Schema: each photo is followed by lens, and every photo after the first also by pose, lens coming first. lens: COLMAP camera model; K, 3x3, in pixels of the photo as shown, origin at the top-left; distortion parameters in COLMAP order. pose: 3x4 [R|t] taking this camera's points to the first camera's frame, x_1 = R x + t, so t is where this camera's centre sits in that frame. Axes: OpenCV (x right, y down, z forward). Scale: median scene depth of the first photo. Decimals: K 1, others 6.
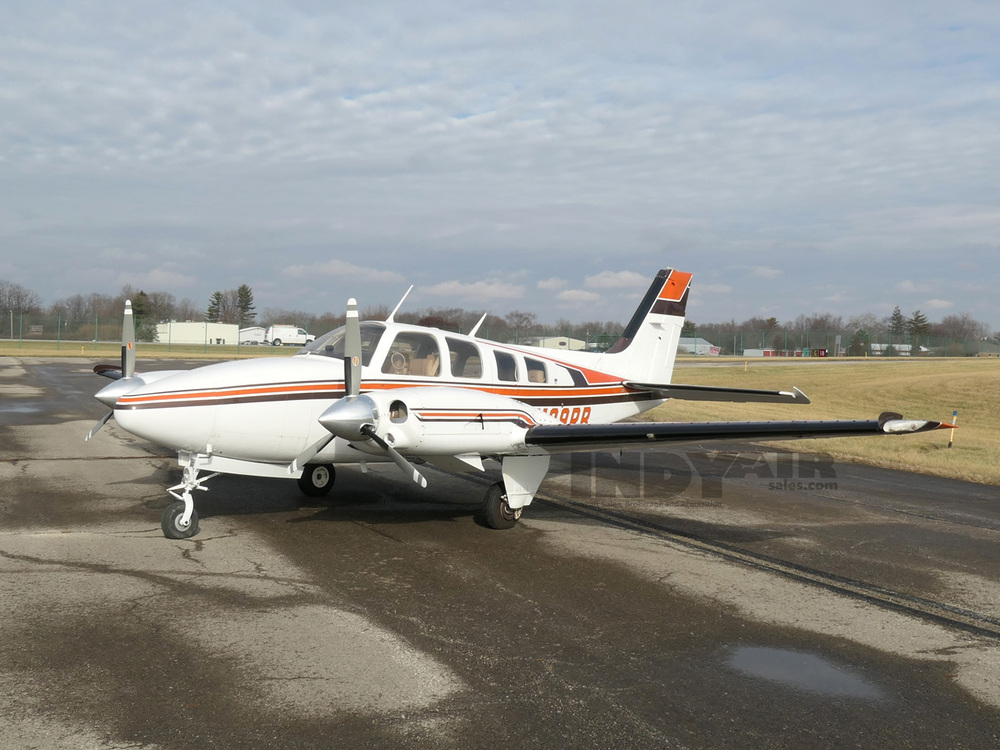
lens RADIAL K [[1187.4, 0, 498.0], [0, 1187.4, 353.4], [0, 0, 1]] dist [-0.038839, 0.000965]
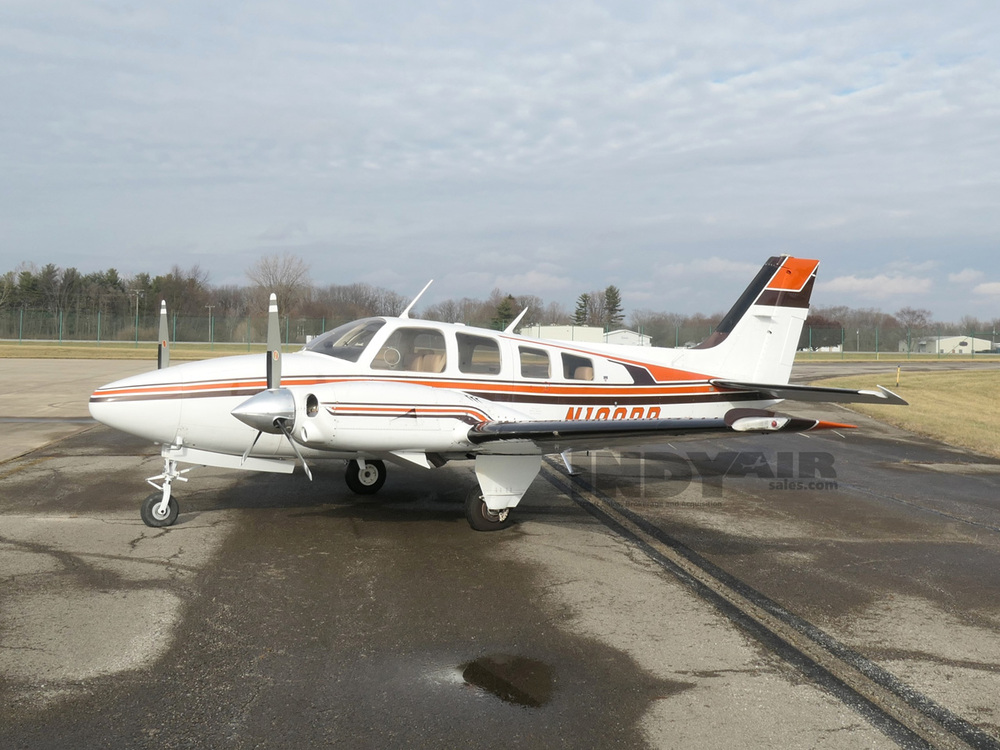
lens RADIAL K [[1262.6, 0, 500.0], [0, 1262.6, 375.0], [0, 0, 1]] dist [0.010031, -0.005117]
pose [[0.950127, -0.001809, -0.311857, 0.172826], [0.006166, 0.999897, 0.012984, 0.004360], [0.311802, -0.014259, 0.950040, 0.014686]]
